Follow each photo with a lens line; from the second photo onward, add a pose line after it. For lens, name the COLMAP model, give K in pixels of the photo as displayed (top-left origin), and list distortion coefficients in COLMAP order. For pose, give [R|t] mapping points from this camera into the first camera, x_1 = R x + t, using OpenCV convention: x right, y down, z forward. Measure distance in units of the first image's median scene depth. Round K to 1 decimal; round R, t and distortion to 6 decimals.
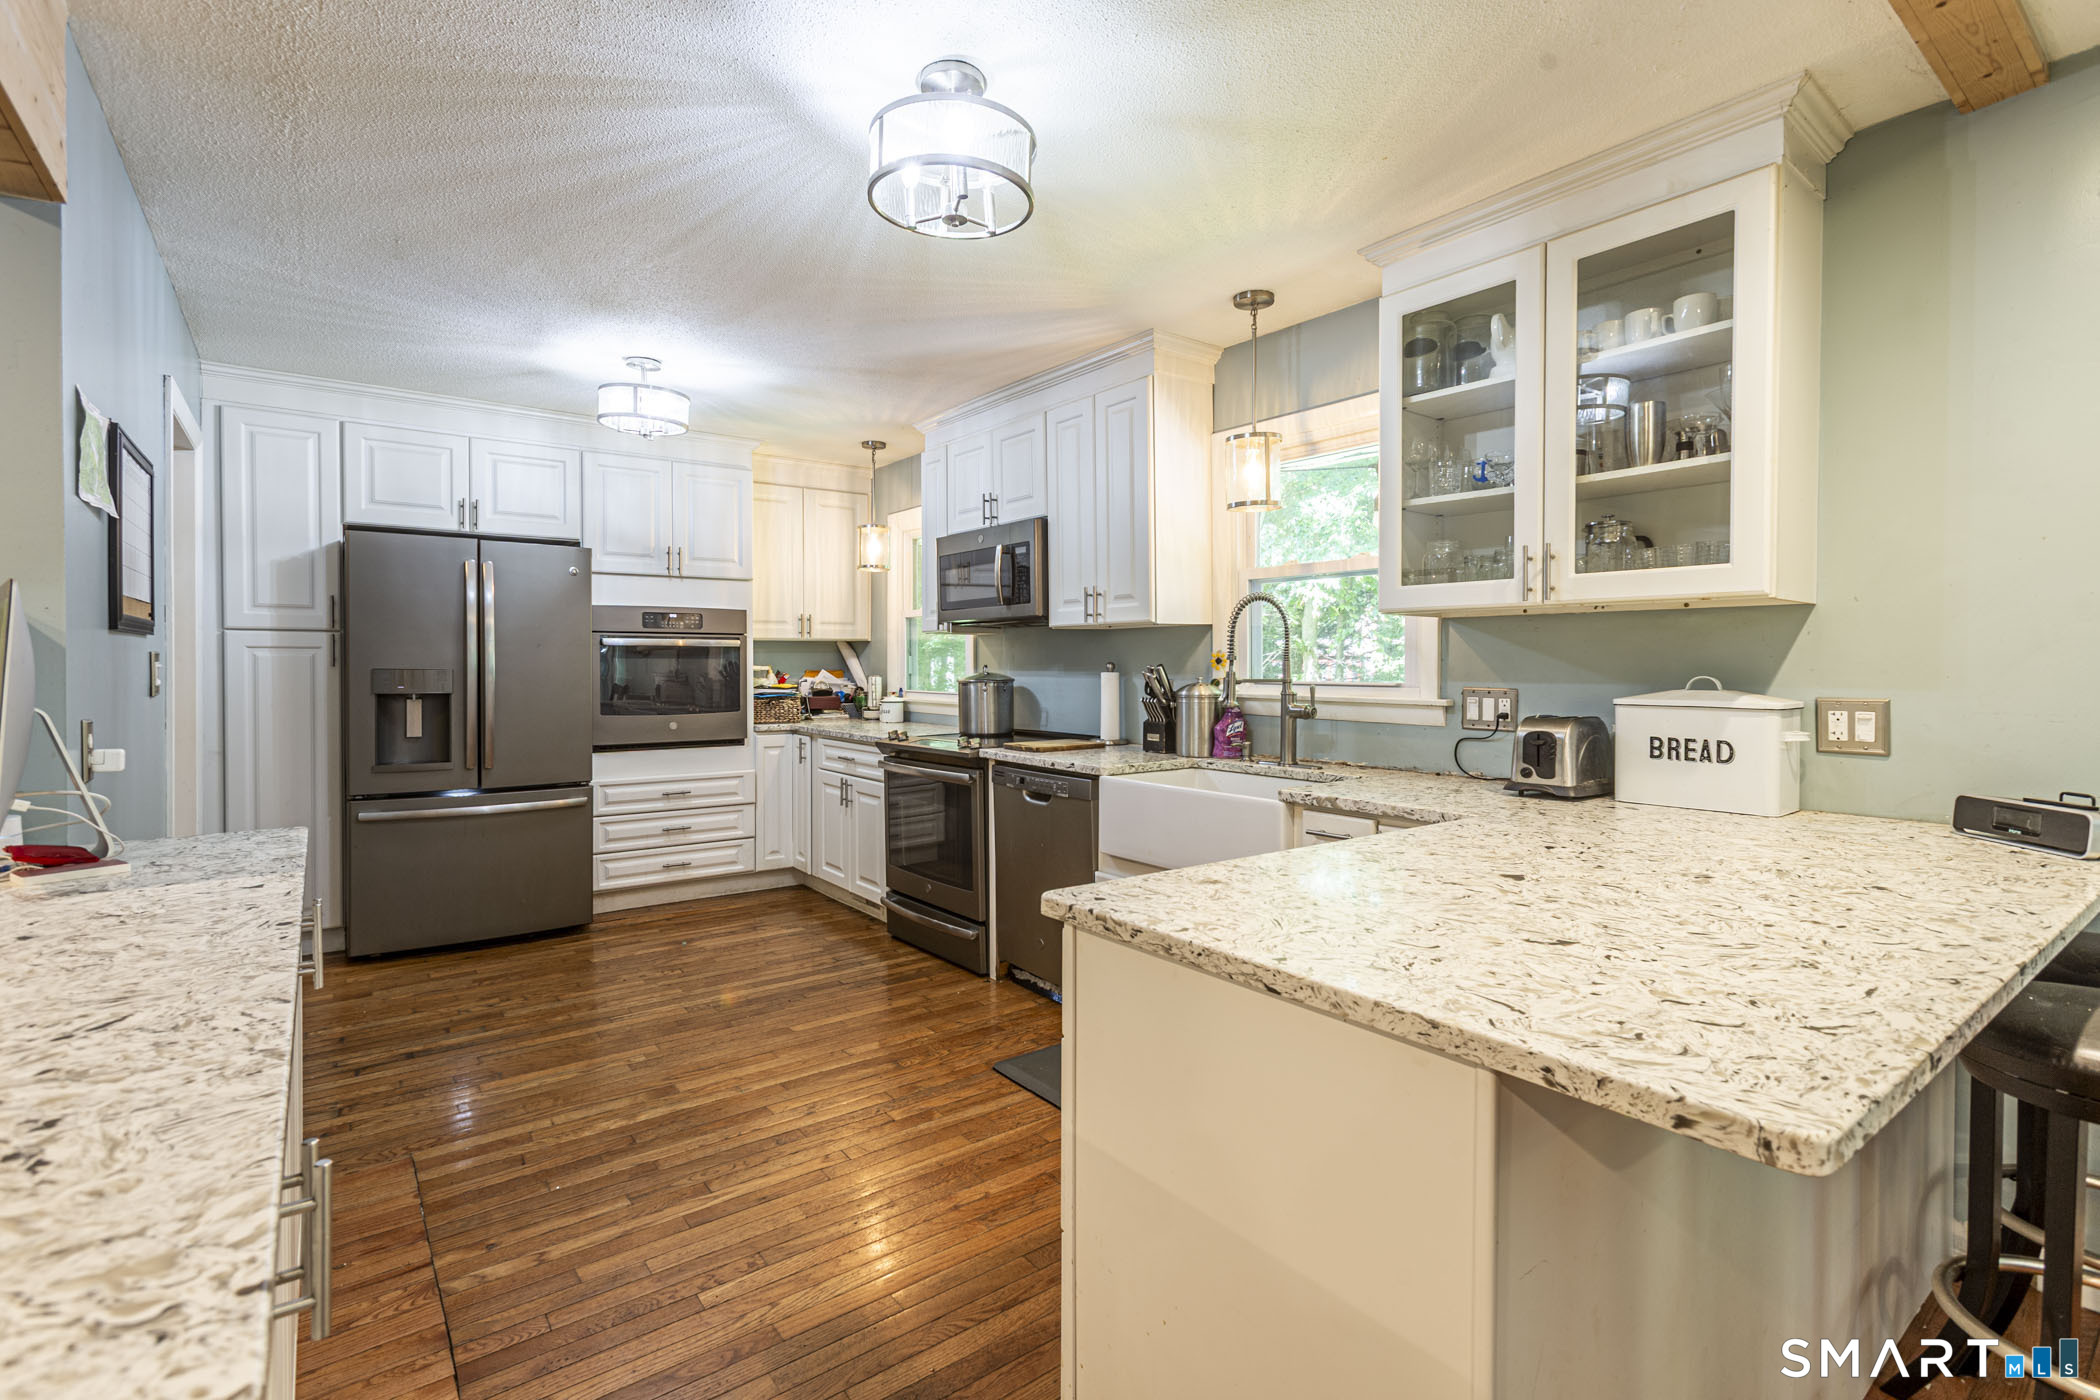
lens RADIAL K [[930.1, 0, 1064.8], [0, 930.1, 674.8], [0, 0, 1]] dist [-0.004250, 0.003928]
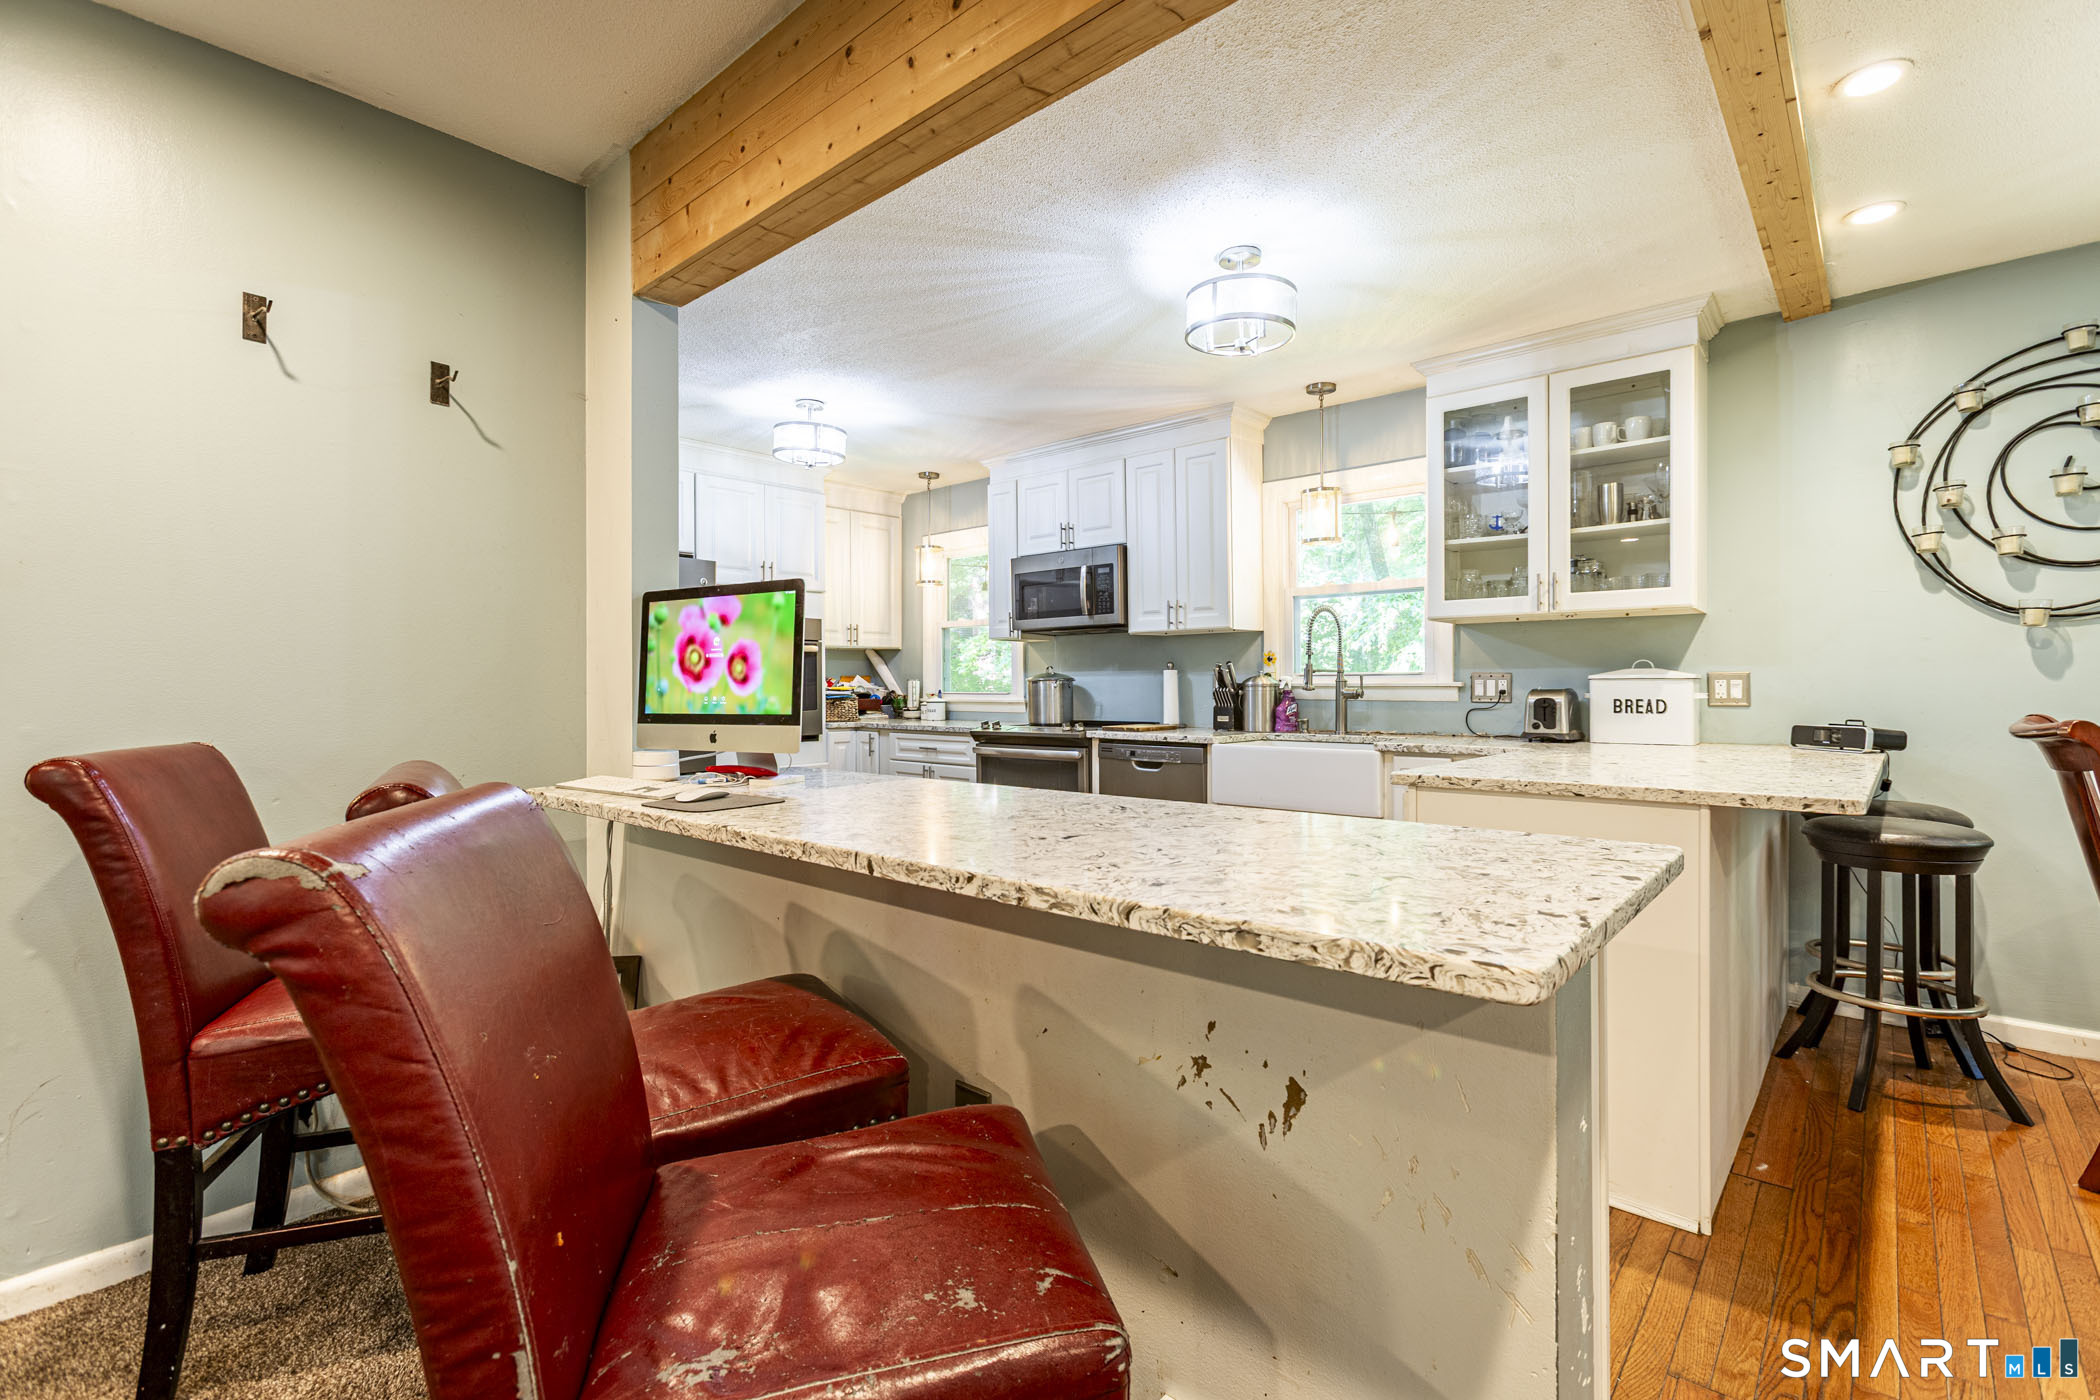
lens RADIAL K [[930.1, 0, 1087.2], [0, 930.1, 694.6], [0, 0, 1]] dist [-0.004250, 0.003928]
pose [[0.977671, -0.009095, 0.209944, -0.339708], [0.009615, 0.999953, -0.001454, 0.032534], [-0.209921, 0.003440, 0.977712, -0.201409]]
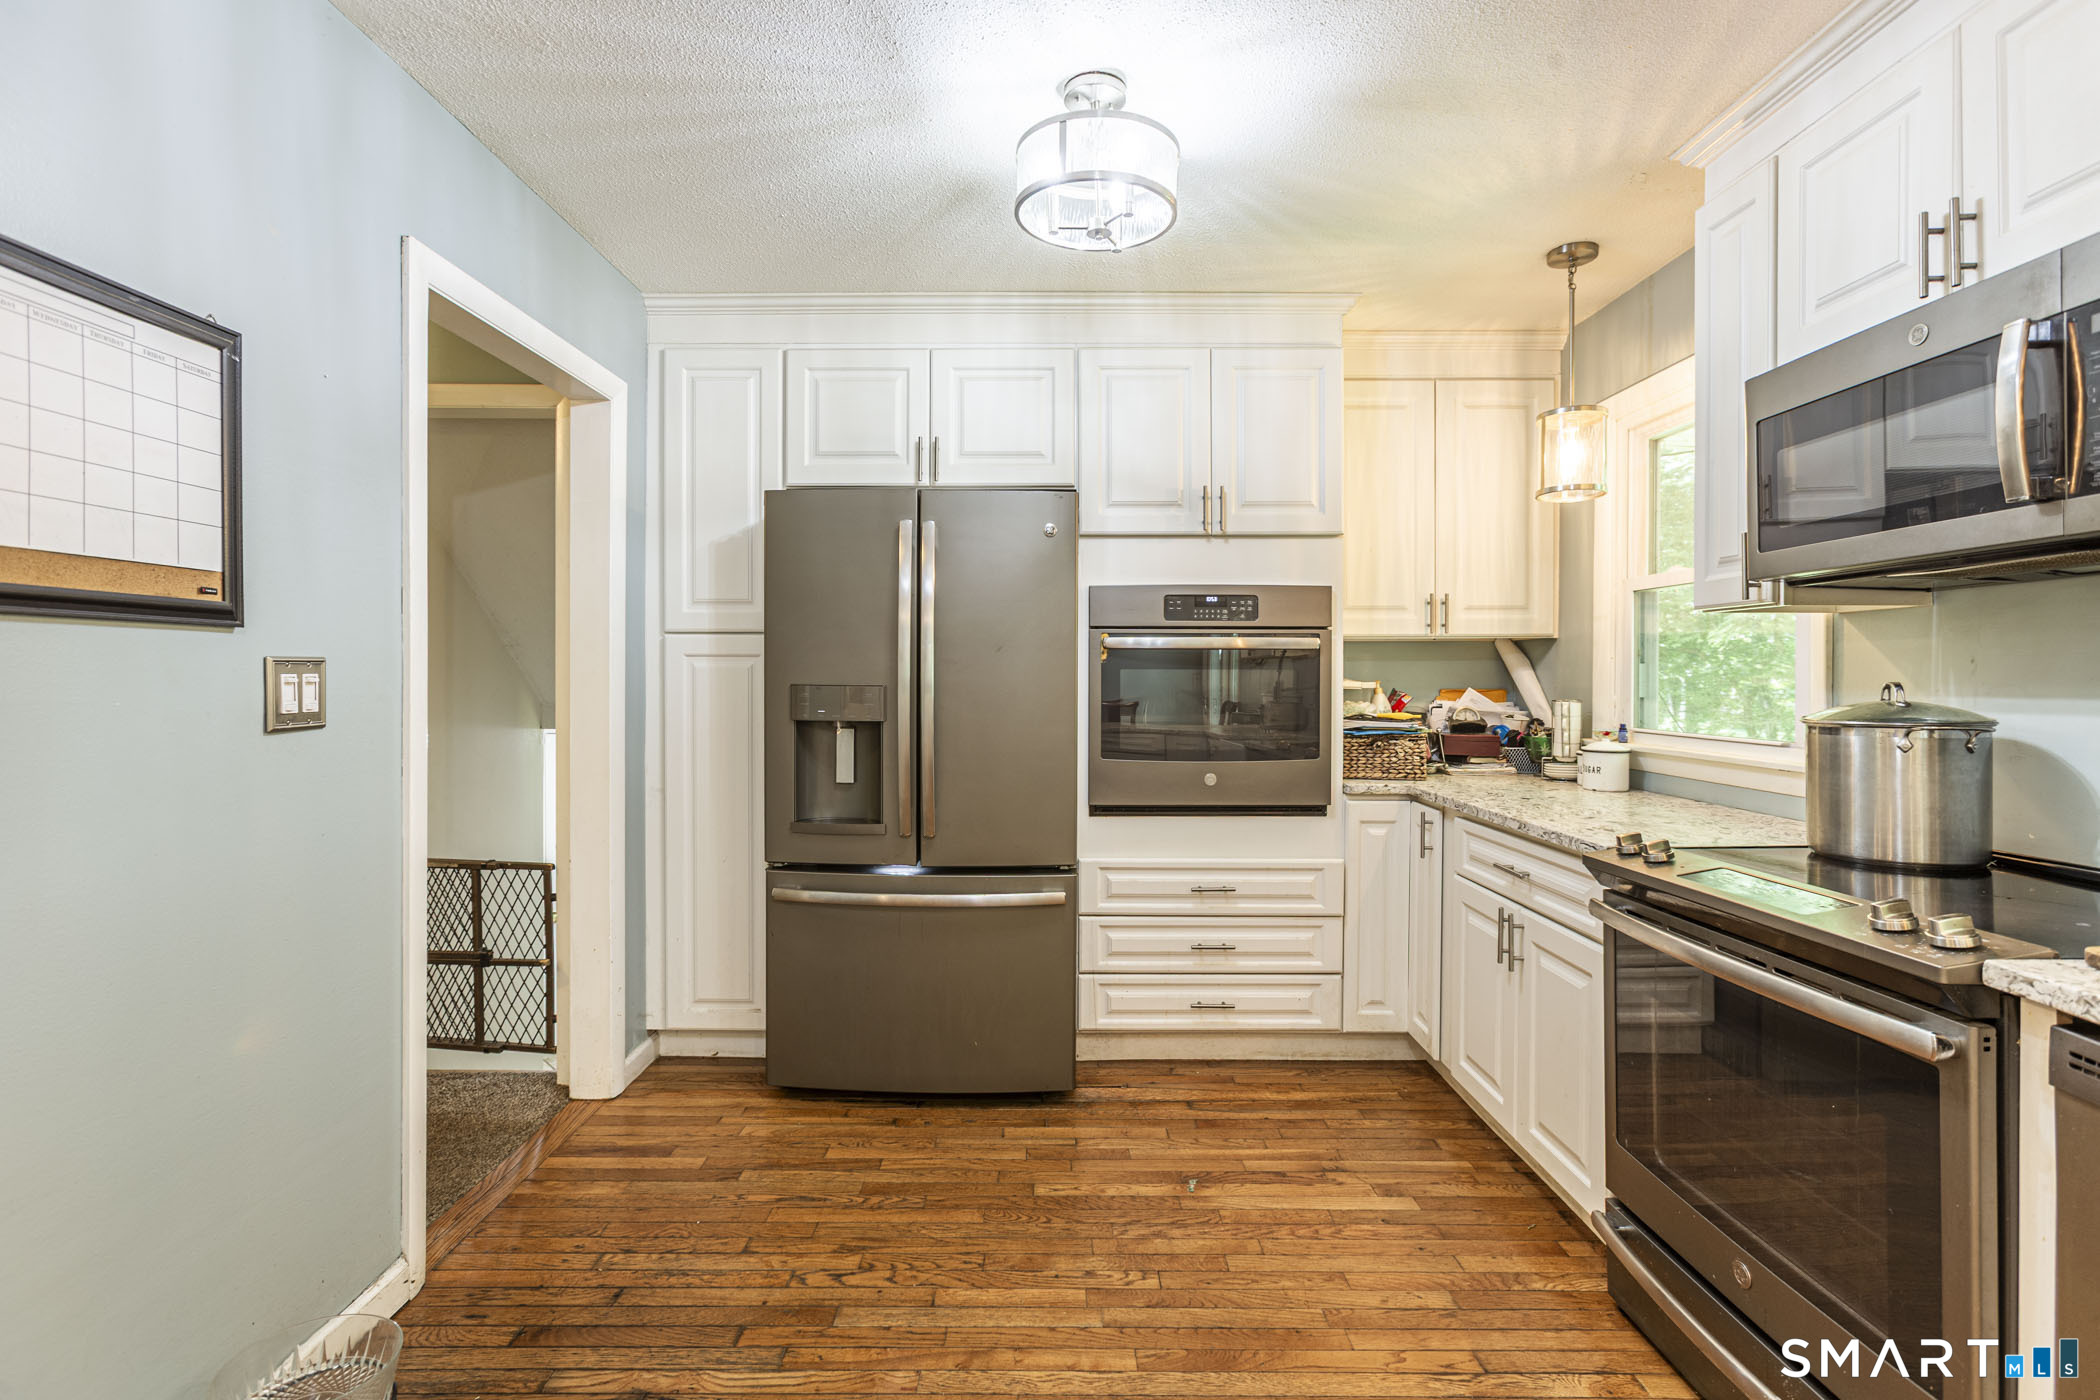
lens RADIAL K [[930.1, 0, 1078.2], [0, 930.1, 685.1], [0, 0, 1]] dist [-0.004250, 0.003928]
pose [[0.786862, 0.007279, -0.617087, -0.134037], [-0.009356, 0.999956, -0.000135, -0.007346], [0.617059, 0.005880, 0.786895, 0.561233]]
